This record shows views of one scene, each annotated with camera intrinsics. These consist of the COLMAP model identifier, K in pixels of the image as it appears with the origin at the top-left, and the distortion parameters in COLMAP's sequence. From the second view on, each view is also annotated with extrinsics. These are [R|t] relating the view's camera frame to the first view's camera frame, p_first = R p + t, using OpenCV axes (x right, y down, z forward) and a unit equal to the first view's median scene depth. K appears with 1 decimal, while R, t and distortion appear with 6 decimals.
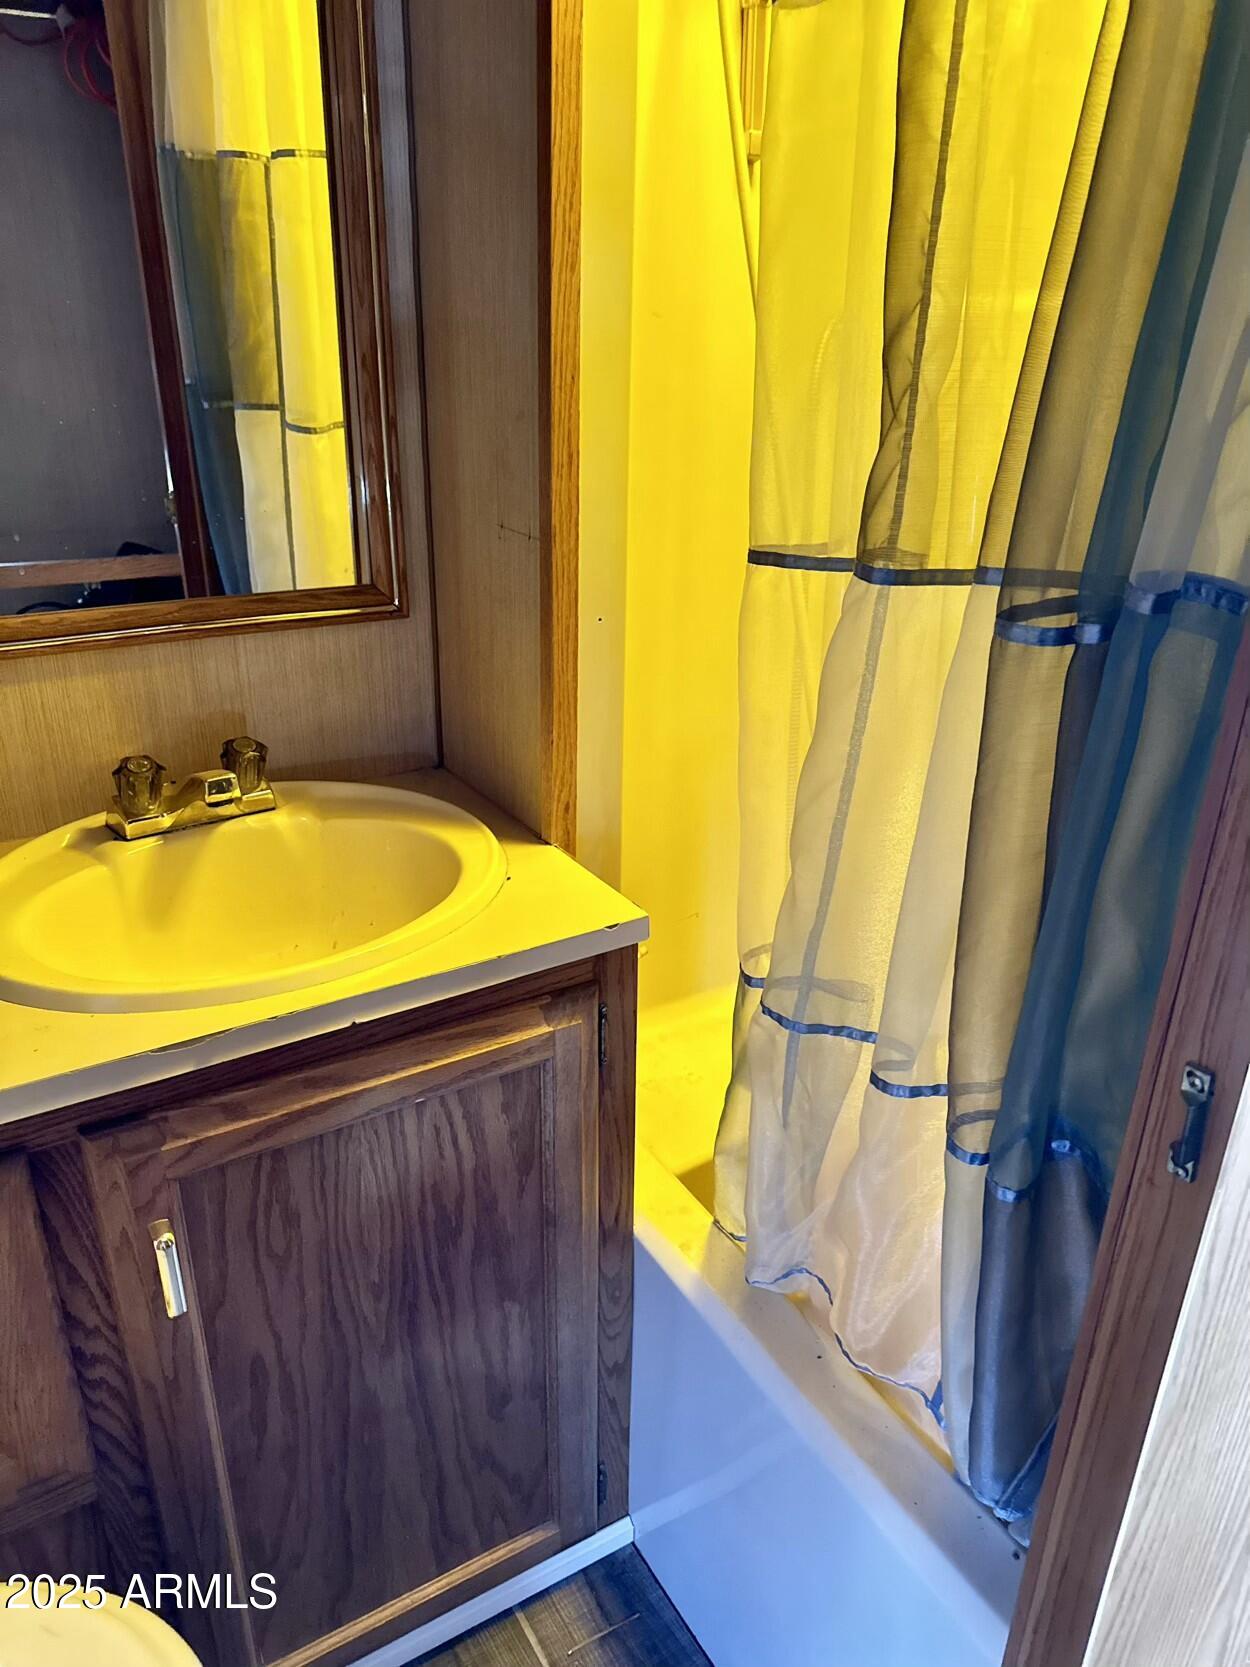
lens RADIAL K [[1175.2, 0, 625.0], [0, 1175.2, 833.5], [0, 0, 1]] dist [0.161775, -0.284606]
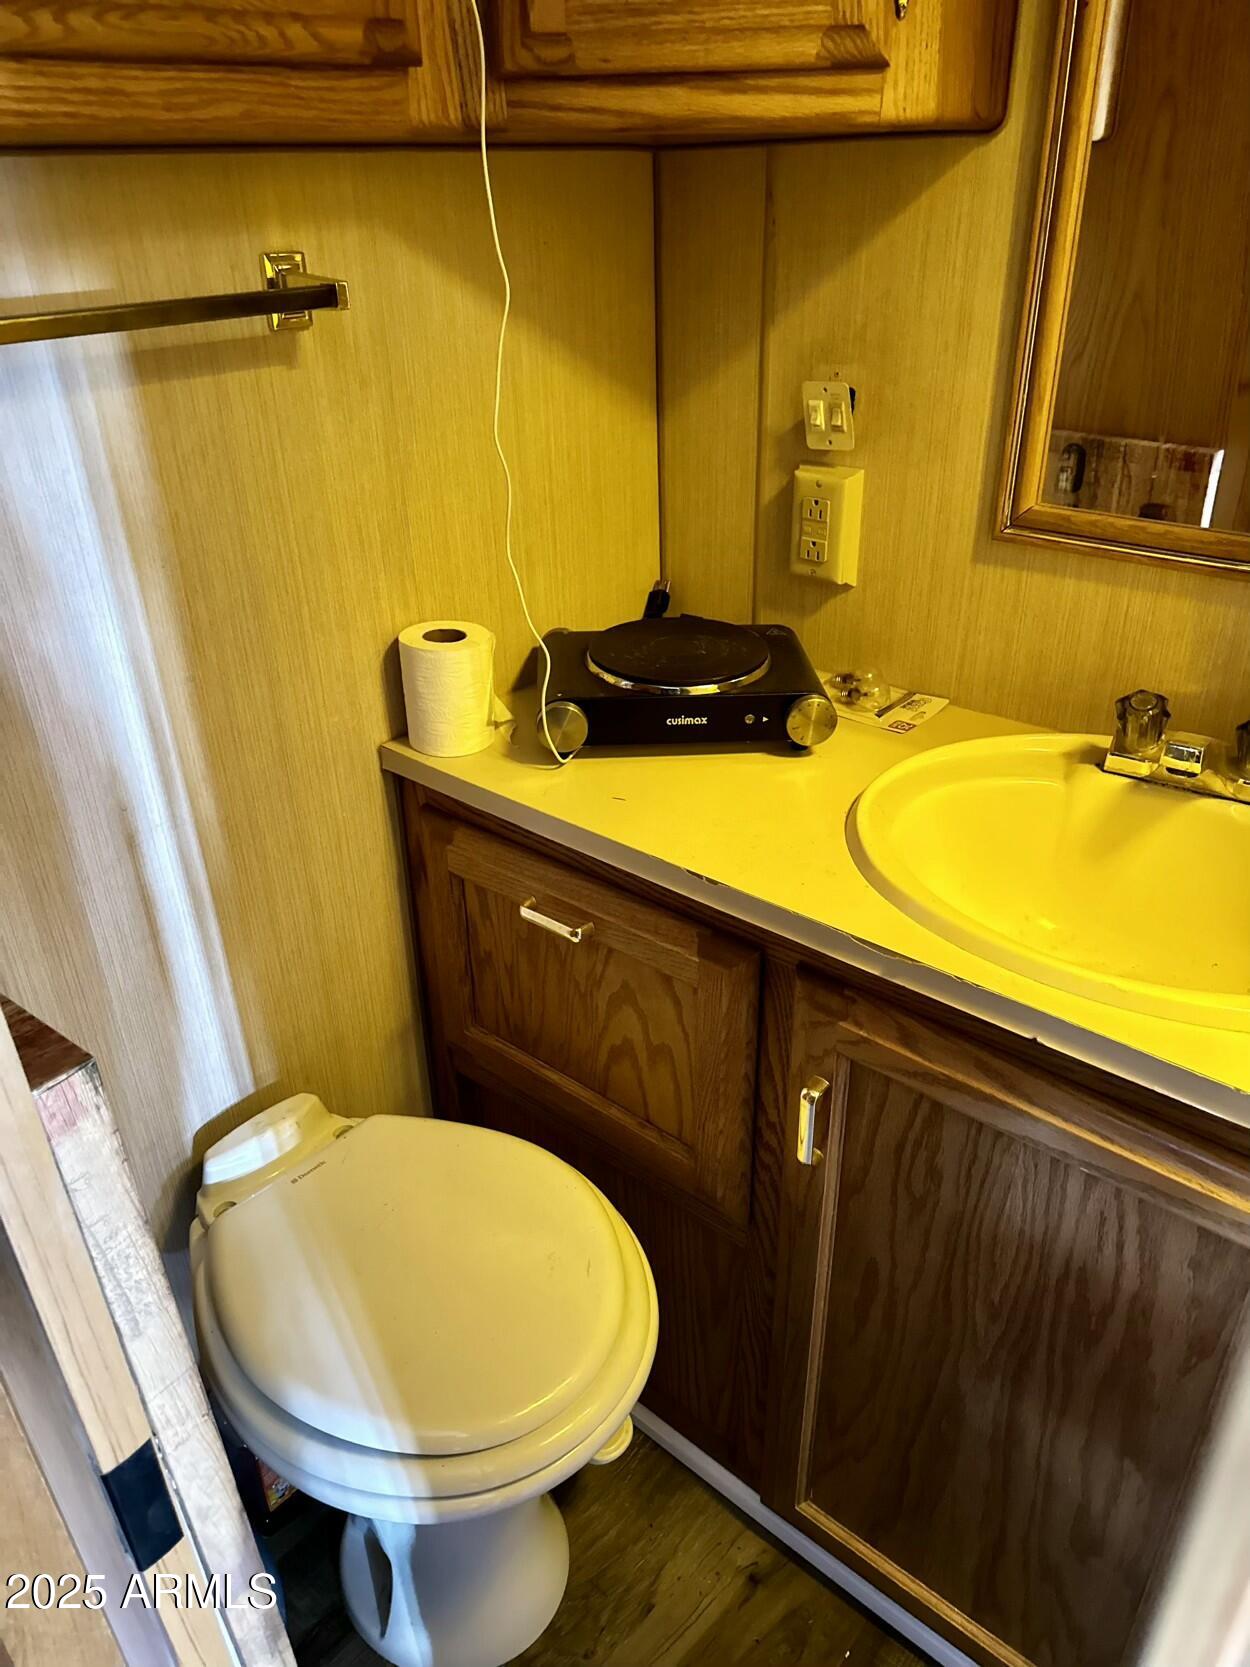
lens RADIAL K [[1175.2, 0, 625.0], [0, 1175.2, 833.5], [0, 0, 1]] dist [0.161775, -0.284606]
pose [[0.339168, 0.442341, -0.830241, 0.306252], [-0.359457, 0.876523, 0.320154, -0.134938], [0.869342, 0.189849, 0.456291, 0.275611]]
